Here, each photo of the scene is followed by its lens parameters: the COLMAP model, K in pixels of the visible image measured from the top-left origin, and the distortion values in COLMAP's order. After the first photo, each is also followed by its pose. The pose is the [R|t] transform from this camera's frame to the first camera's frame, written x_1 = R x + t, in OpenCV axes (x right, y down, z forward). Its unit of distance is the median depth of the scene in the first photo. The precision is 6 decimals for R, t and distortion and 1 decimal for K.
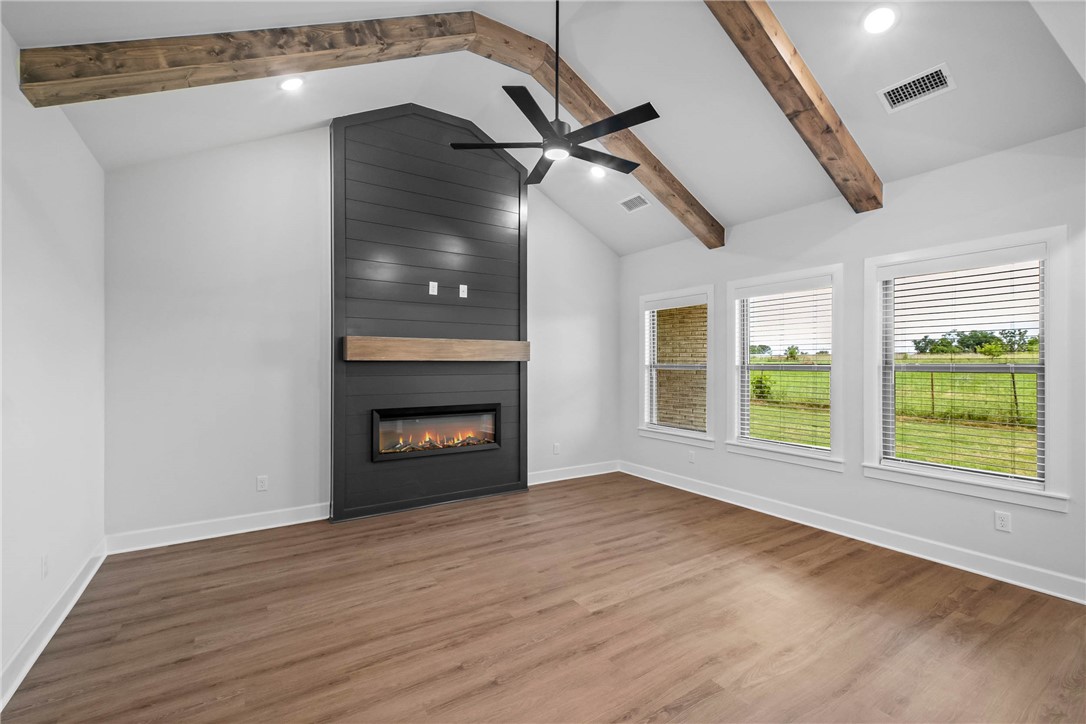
lens RADIAL K [[475.4, 0, 556.1], [0, 475.4, 372.3], [0, 0, 1]] dist [0.017137, -0.000118]
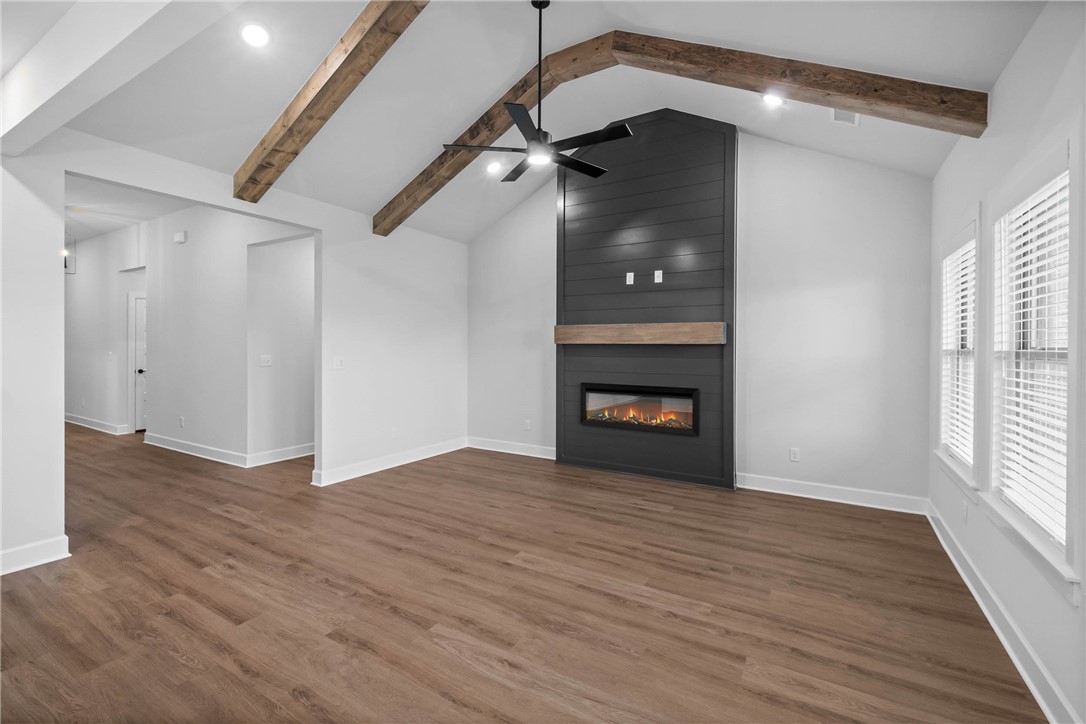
lens RADIAL K [[479.1, 0, 539.7], [0, 479.1, 359.8], [0, 0, 1]] dist [0.000954, -0.000054]
pose [[0.421827, 0.026050, -0.906302, 0.762146], [-0.023526, 0.999565, 0.017781, -0.002604], [0.906371, 0.013822, 0.422256, 0.389787]]
